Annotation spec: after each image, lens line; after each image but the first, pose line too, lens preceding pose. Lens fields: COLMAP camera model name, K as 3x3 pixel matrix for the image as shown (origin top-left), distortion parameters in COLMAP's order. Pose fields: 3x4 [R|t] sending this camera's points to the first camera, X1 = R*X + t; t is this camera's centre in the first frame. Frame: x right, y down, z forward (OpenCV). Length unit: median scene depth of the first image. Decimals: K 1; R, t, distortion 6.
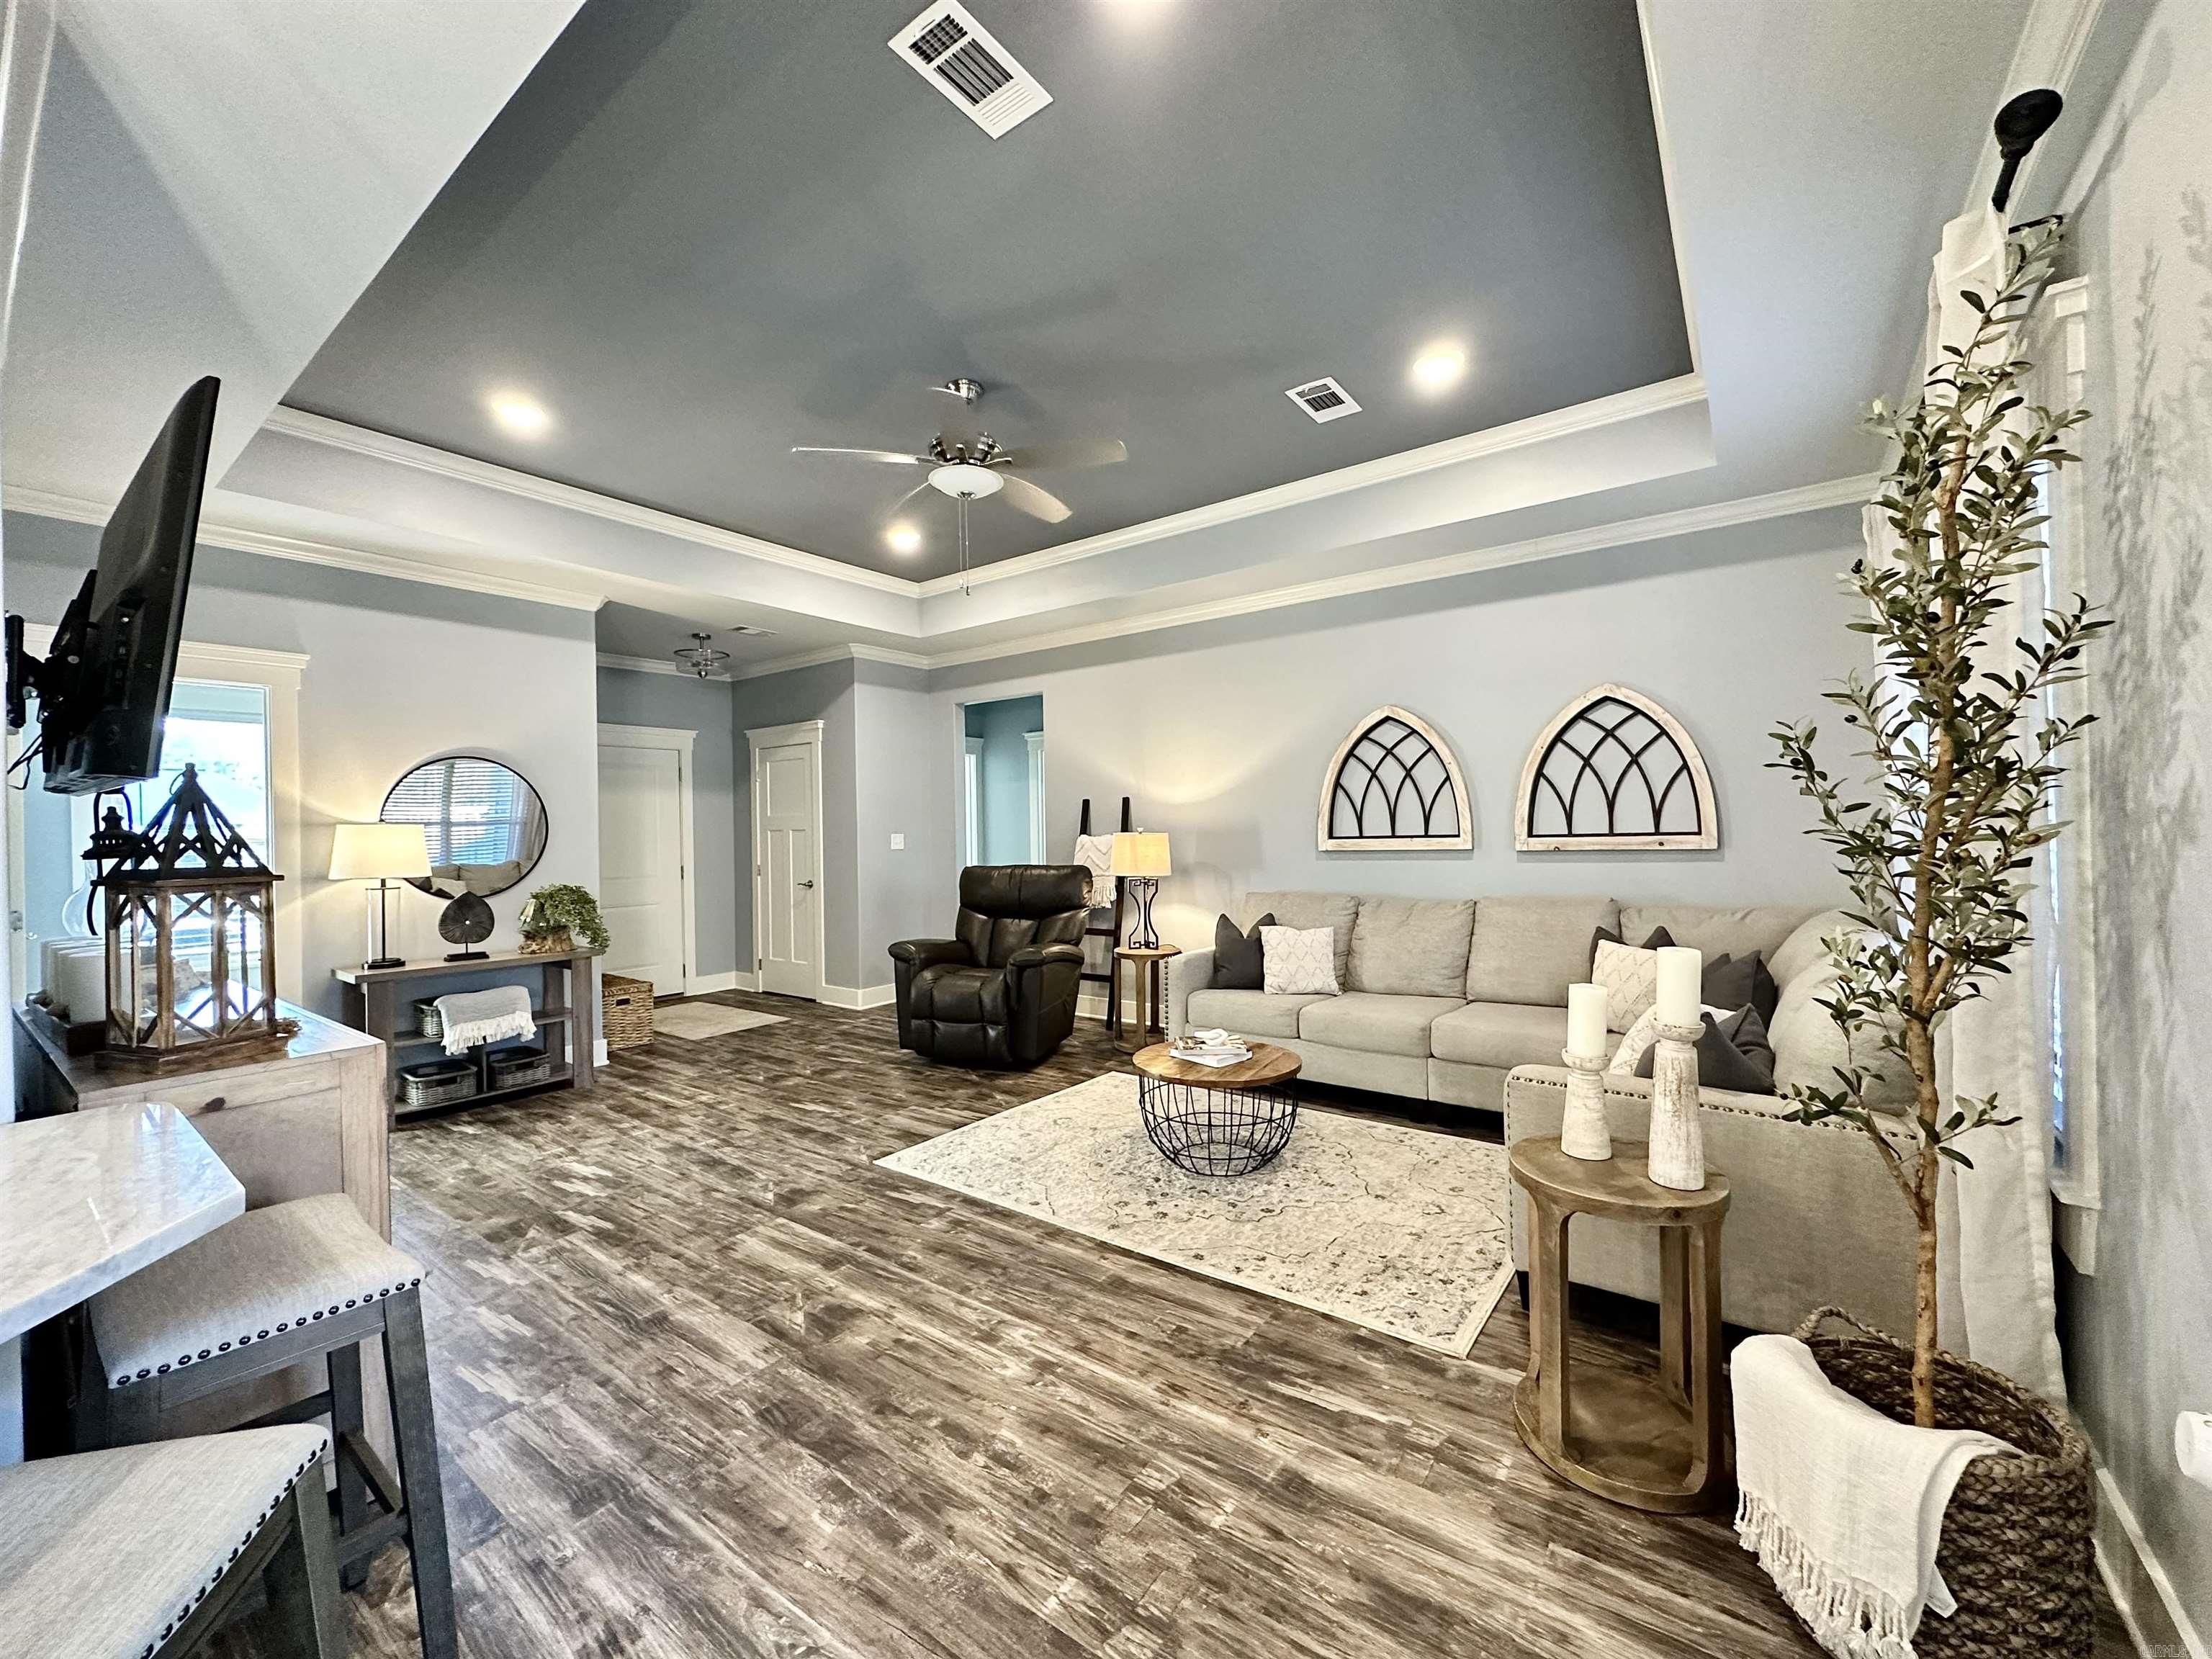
lens RADIAL K [[879.1, 0, 1106.1], [0, 879.1, 827.5], [0, 0, 1]] dist [-0.001732, 0.000202]
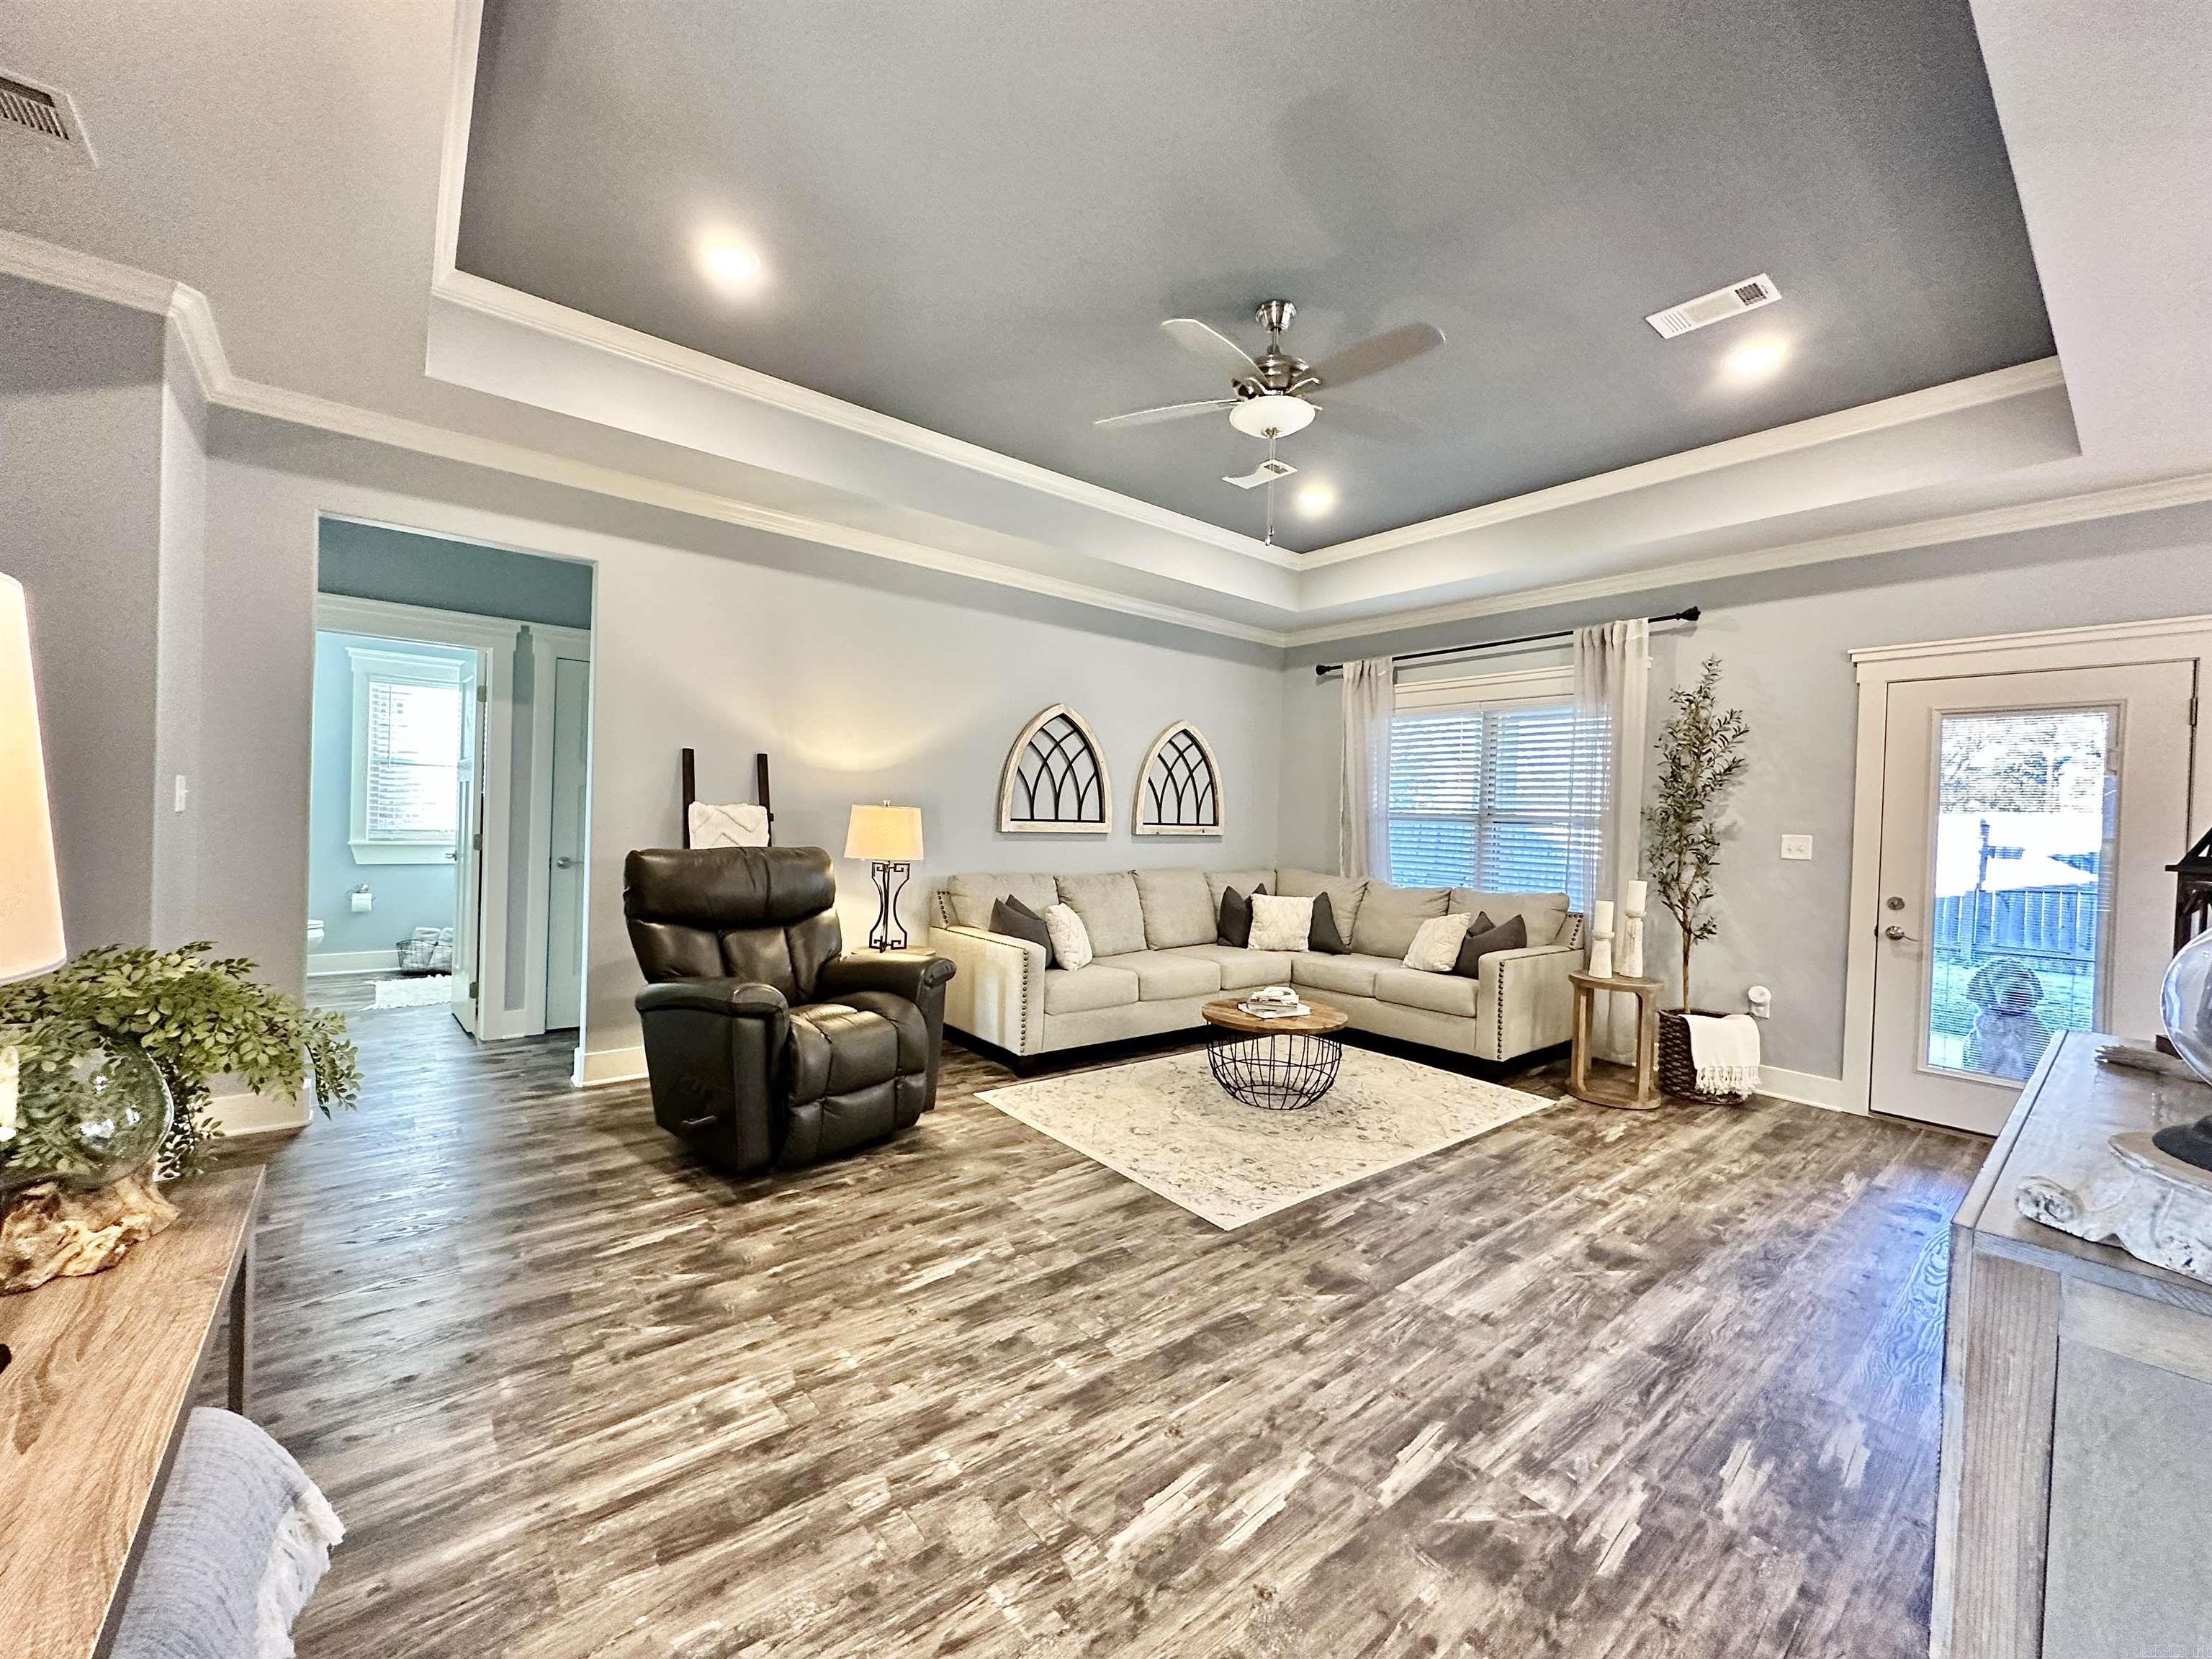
lens RADIAL K [[879.1, 0, 1106.1], [0, 879.1, 827.5], [0, 0, 1]] dist [-0.001732, 0.000202]
pose [[0.242931, 0.016181, 0.969909, -1.042926], [-0.041672, 0.999112, -0.006231, 0.033489], [-0.969148, -0.038904, 0.243389, 0.920423]]
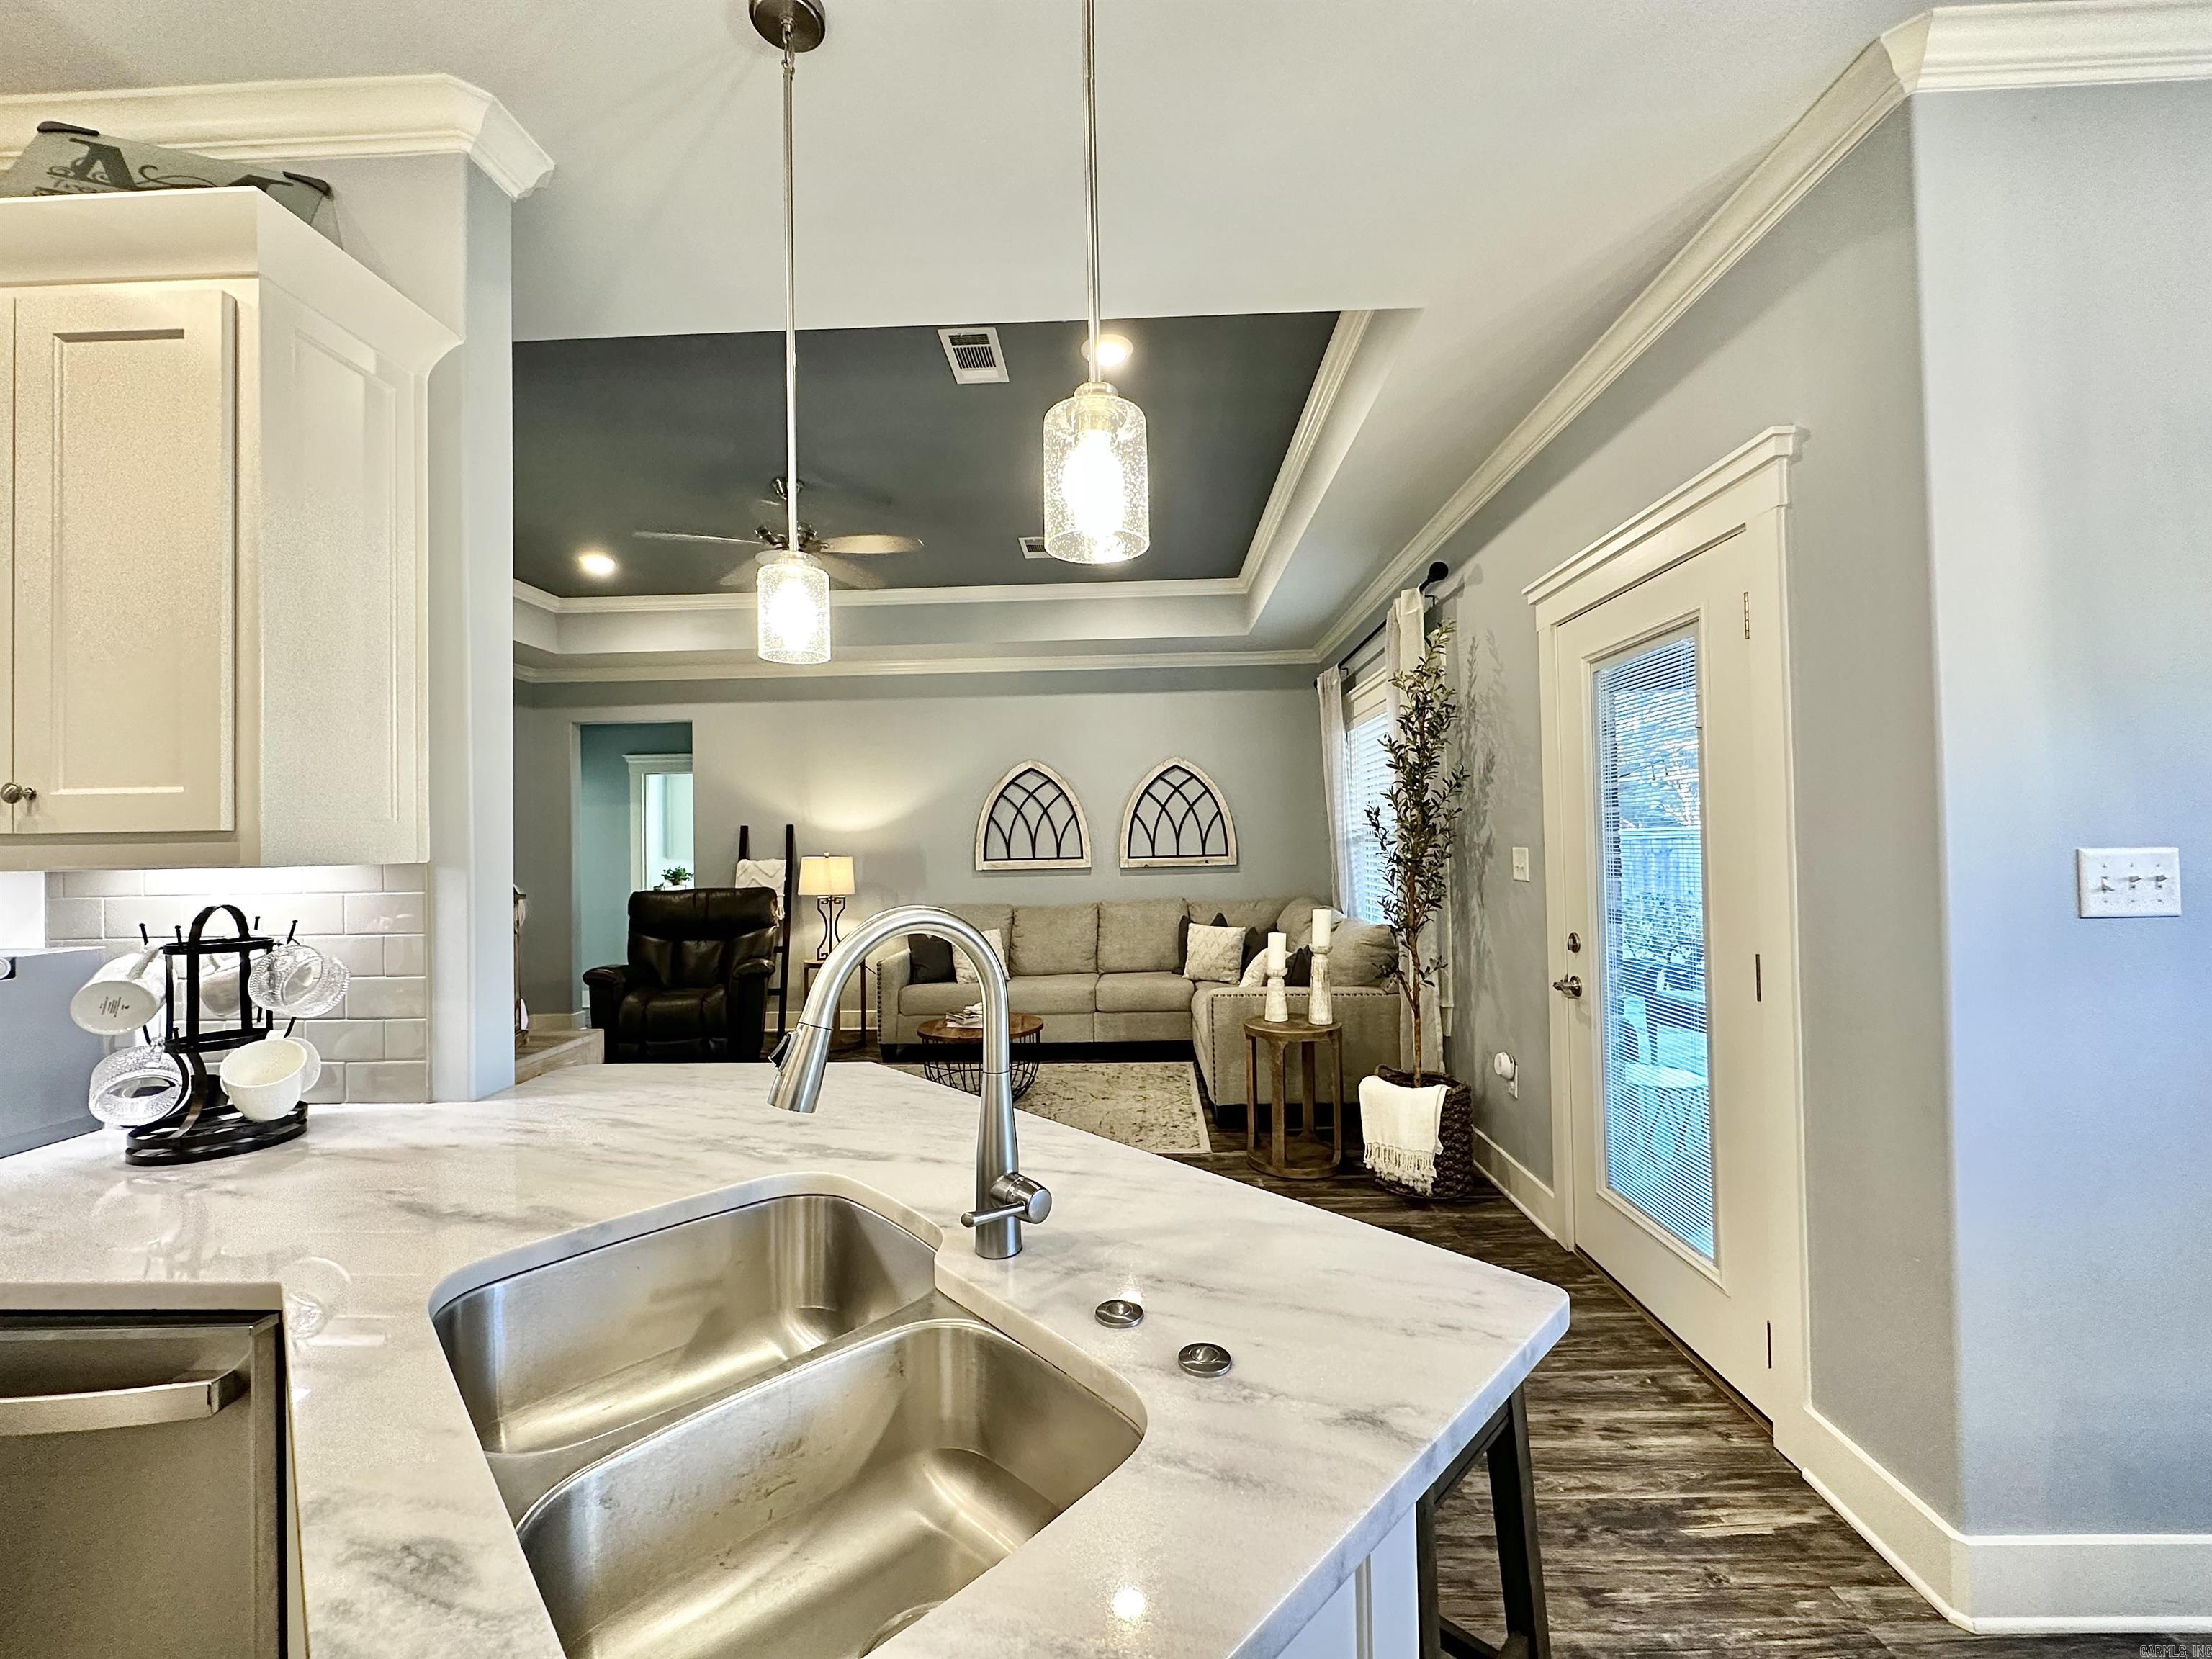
lens RADIAL K [[875.8, 0, 1108.6], [0, 875.8, 829.1], [0, 0, 1]] dist [-0.002366, 0.000304]
pose [[0.816862, 0.011905, 0.576710, -0.477748], [0.002725, 0.999696, -0.024497, -0.002026], [-0.576826, 0.021583, 0.816582, -0.202620]]
